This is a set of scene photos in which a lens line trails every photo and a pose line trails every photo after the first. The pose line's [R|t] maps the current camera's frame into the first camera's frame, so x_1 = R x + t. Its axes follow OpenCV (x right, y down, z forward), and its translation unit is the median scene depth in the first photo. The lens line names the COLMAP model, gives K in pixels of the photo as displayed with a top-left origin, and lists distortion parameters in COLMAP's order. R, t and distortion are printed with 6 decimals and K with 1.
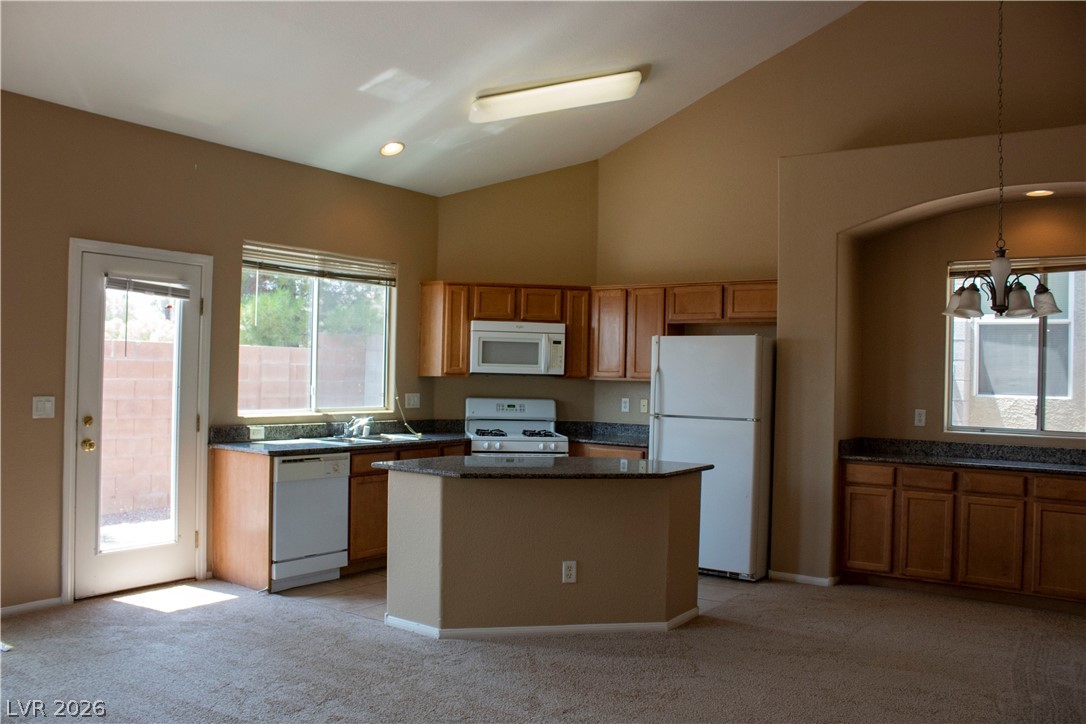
lens RADIAL K [[907.1, 0, 542.0], [0, 907.1, 365.5], [0, 0, 1]] dist [-0.137509, 0.083113]
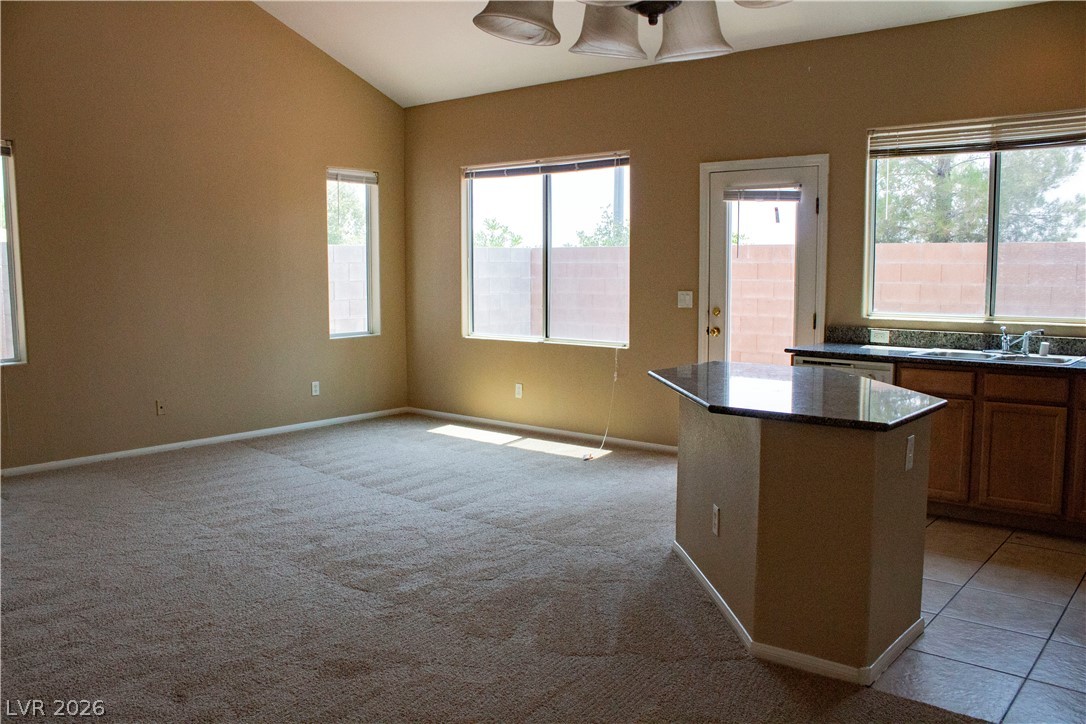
lens RADIAL K [[907.1, 0, 539.7], [0, 907.1, 368.1], [0, 0, 1]] dist [-0.137509, 0.083113]
pose [[-0.091610, 0.084141, -0.992234, 0.638932], [0.006192, 0.996453, 0.083927, 0.028983], [0.995776, 0.001544, -0.091806, 0.745289]]
